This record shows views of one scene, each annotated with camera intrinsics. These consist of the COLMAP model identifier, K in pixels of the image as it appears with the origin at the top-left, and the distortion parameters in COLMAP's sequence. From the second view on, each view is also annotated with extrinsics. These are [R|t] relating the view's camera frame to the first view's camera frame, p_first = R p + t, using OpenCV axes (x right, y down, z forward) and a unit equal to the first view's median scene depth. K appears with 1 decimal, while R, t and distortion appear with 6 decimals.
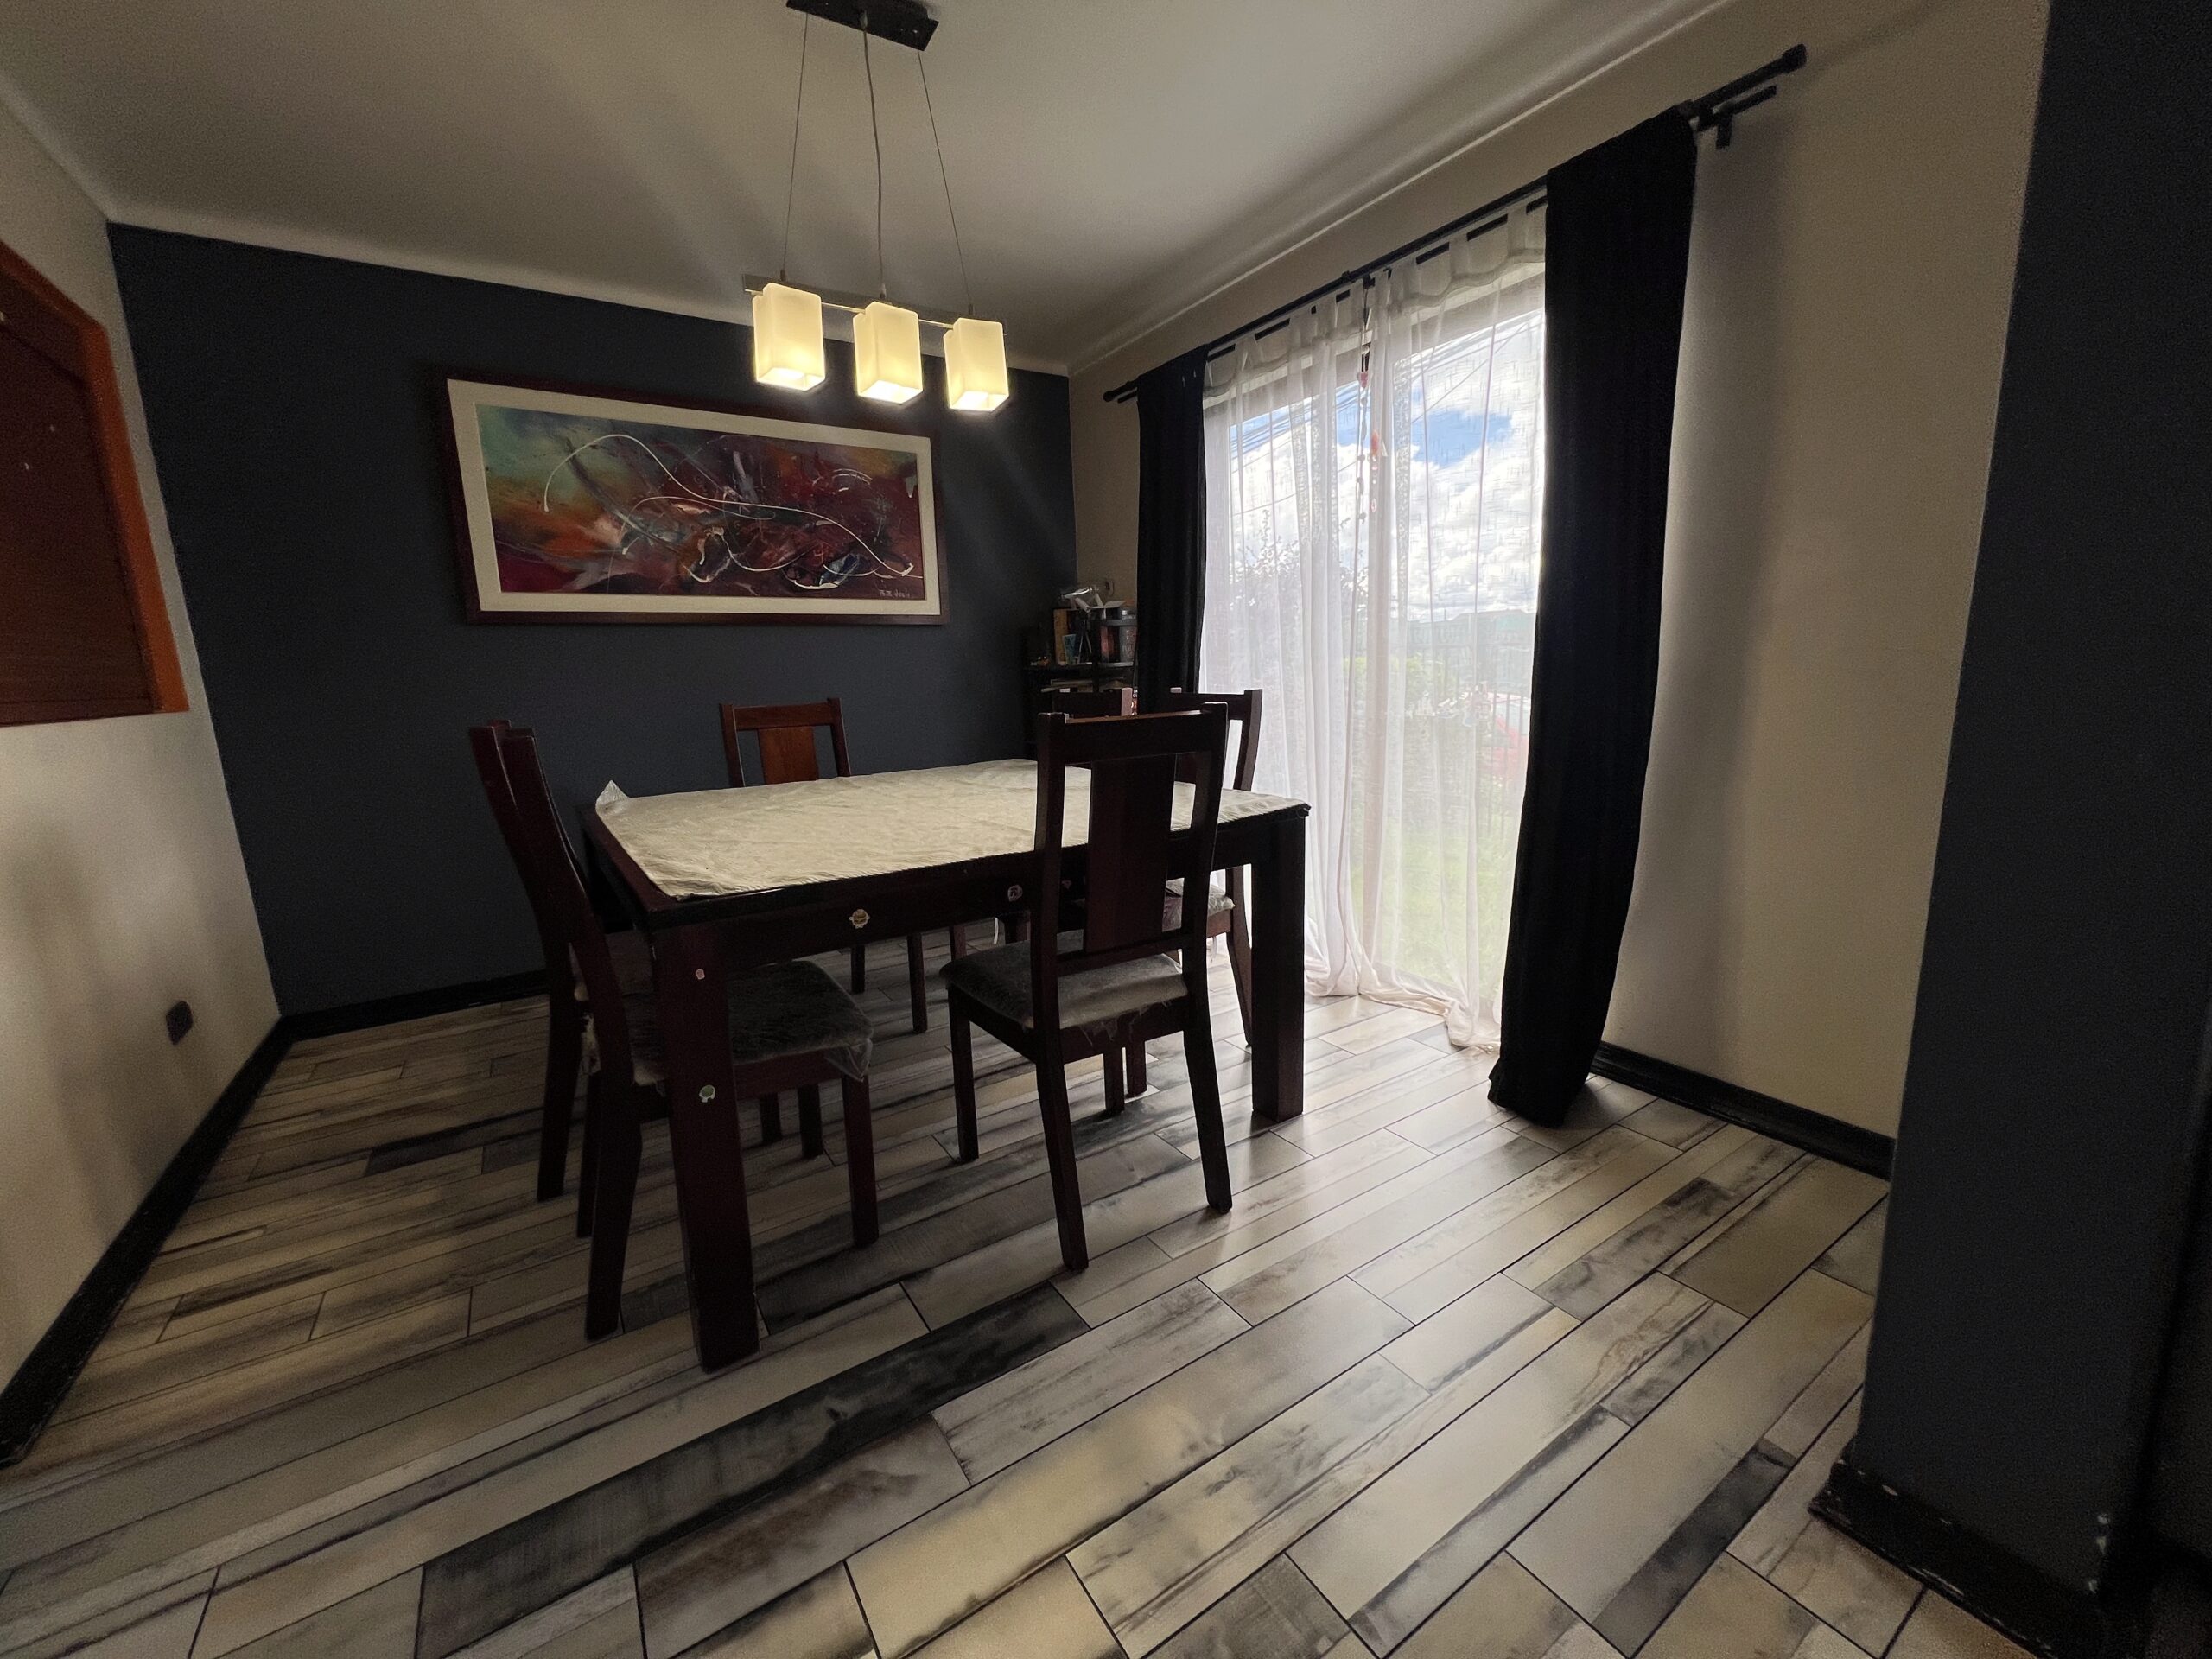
lens RADIAL K [[882.1, 0, 1096.1], [0, 882.1, 828.0], [0, 0, 1]] dist [-0.002546, 0.000131]
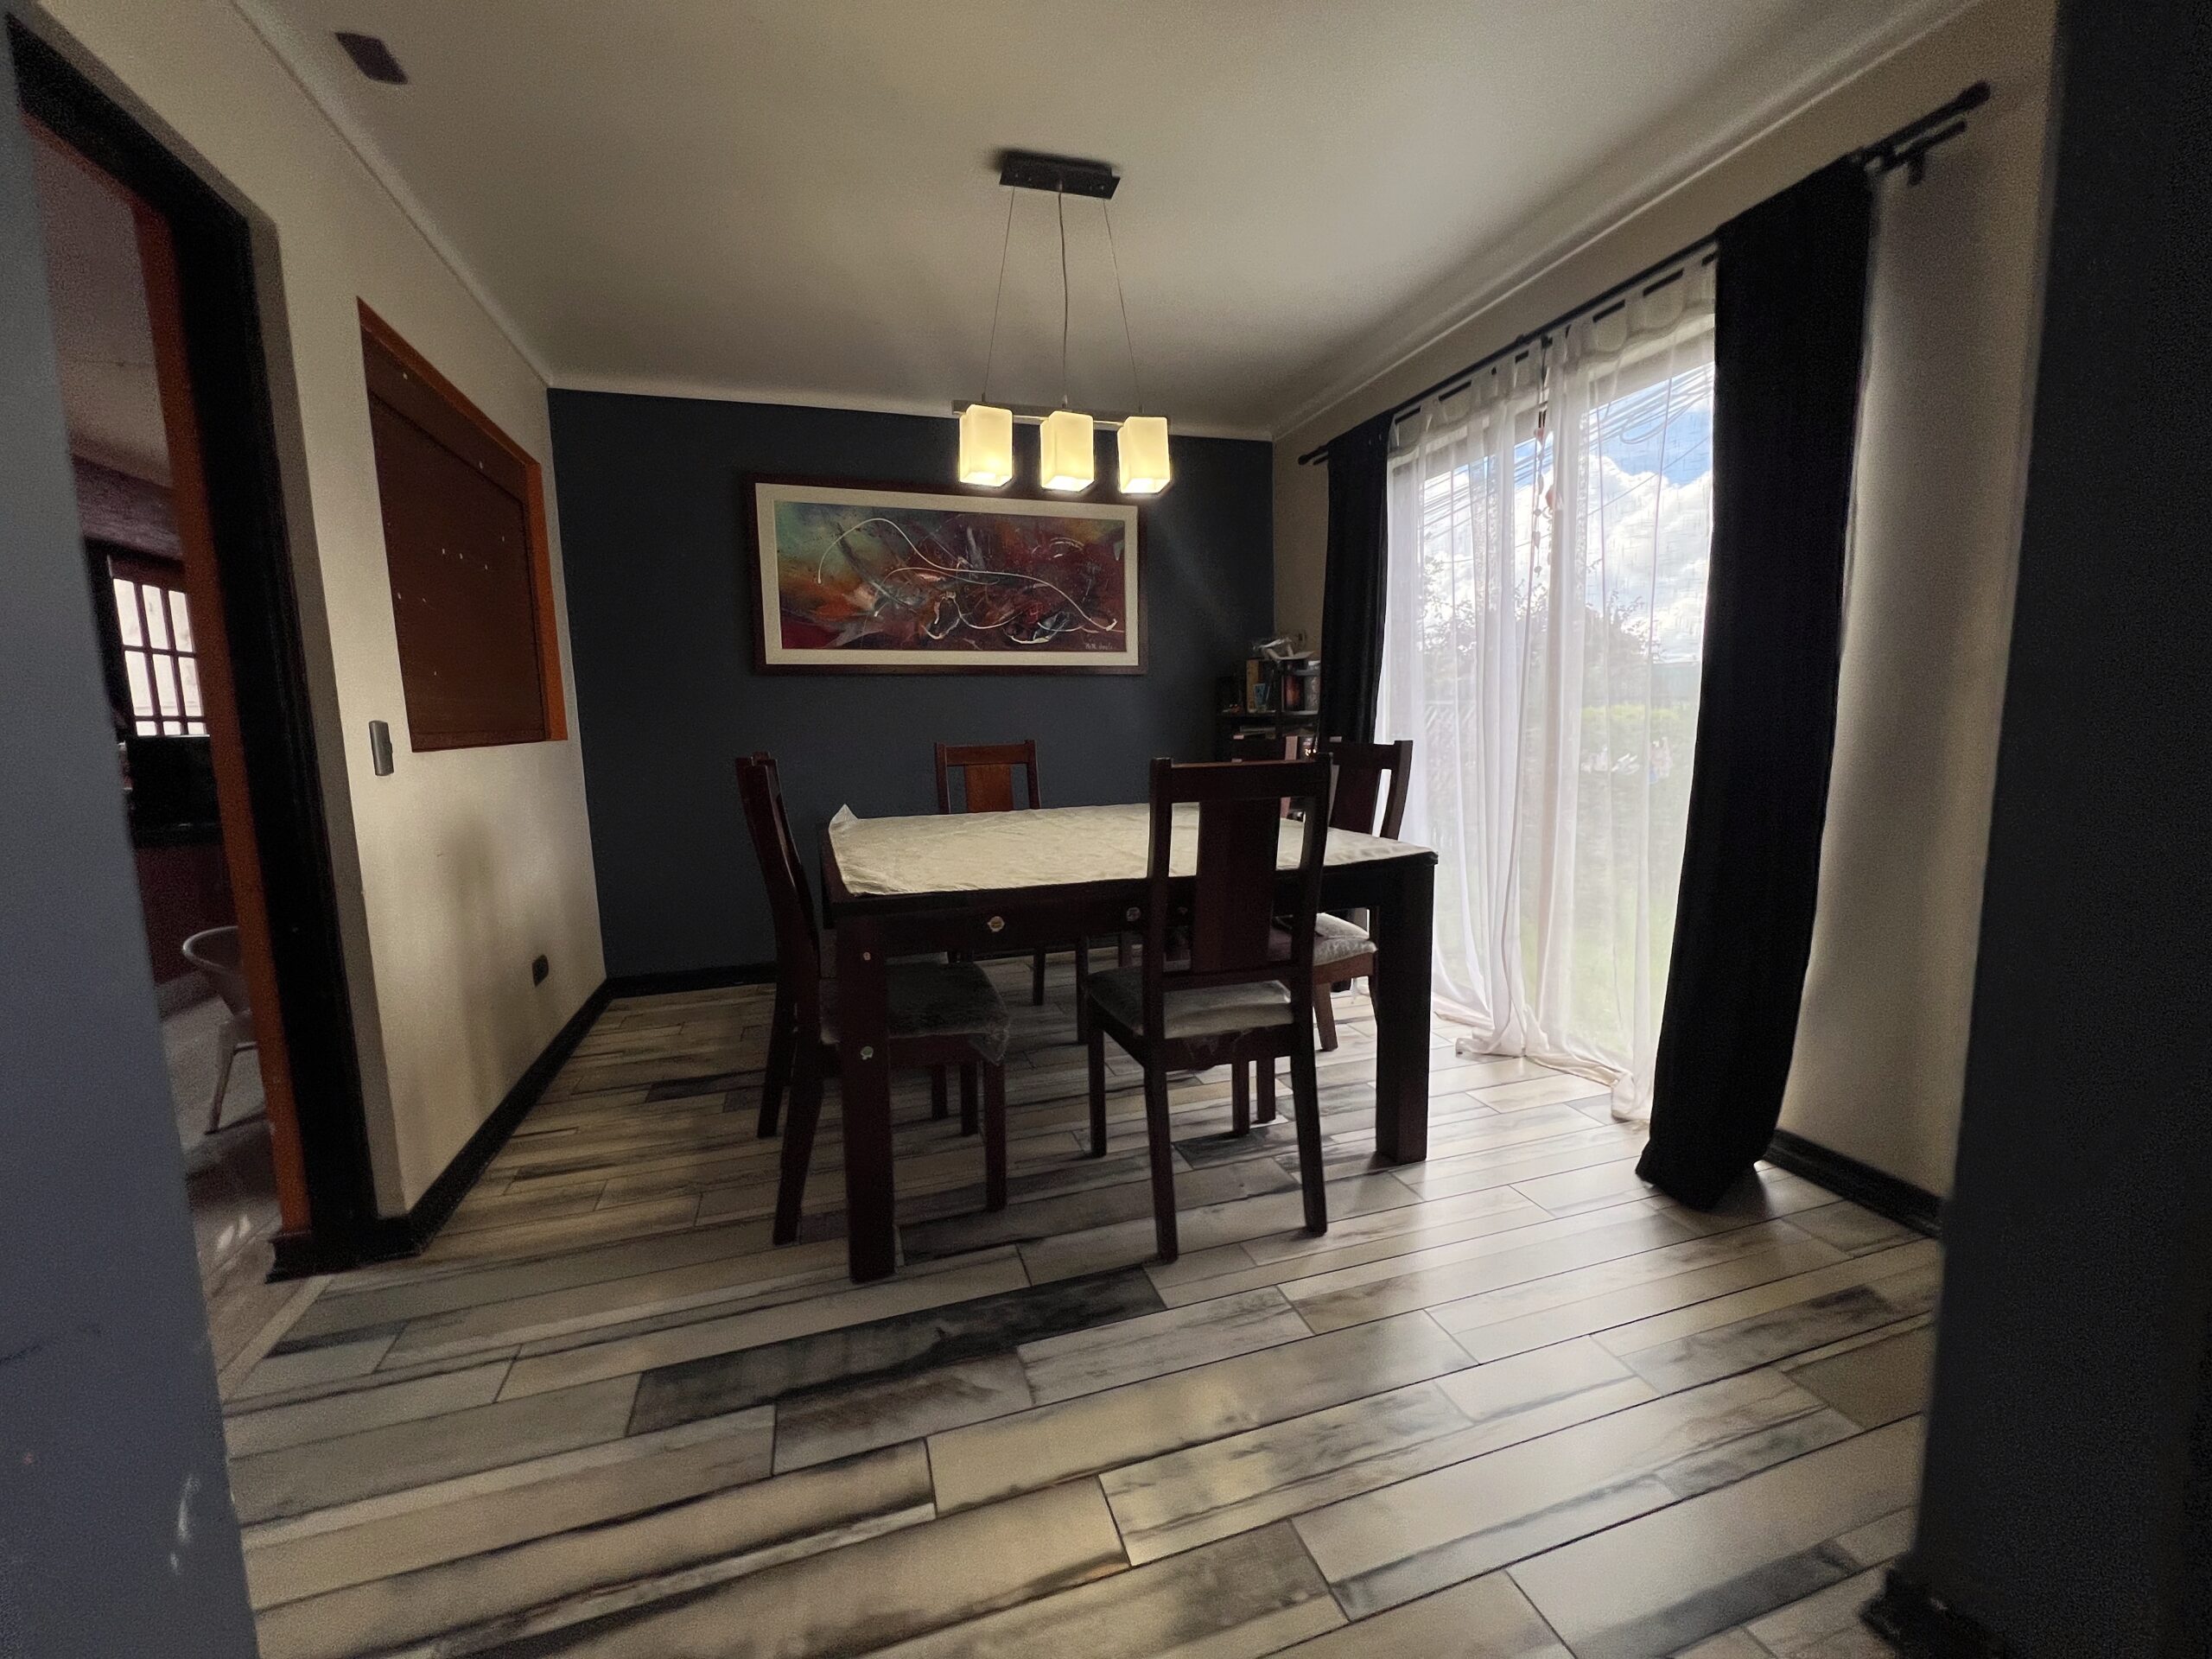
lens RADIAL K [[884.9, 0, 1097.6], [0, 884.9, 827.8], [0, 0, 1]] dist [-0.002195, 0.000601]
pose [[0.964114, 0.046385, -0.261404, 0.124283], [-0.059037, 0.997424, -0.040754, 0.008974], [0.258840, 0.054724, 0.964369, -0.095642]]
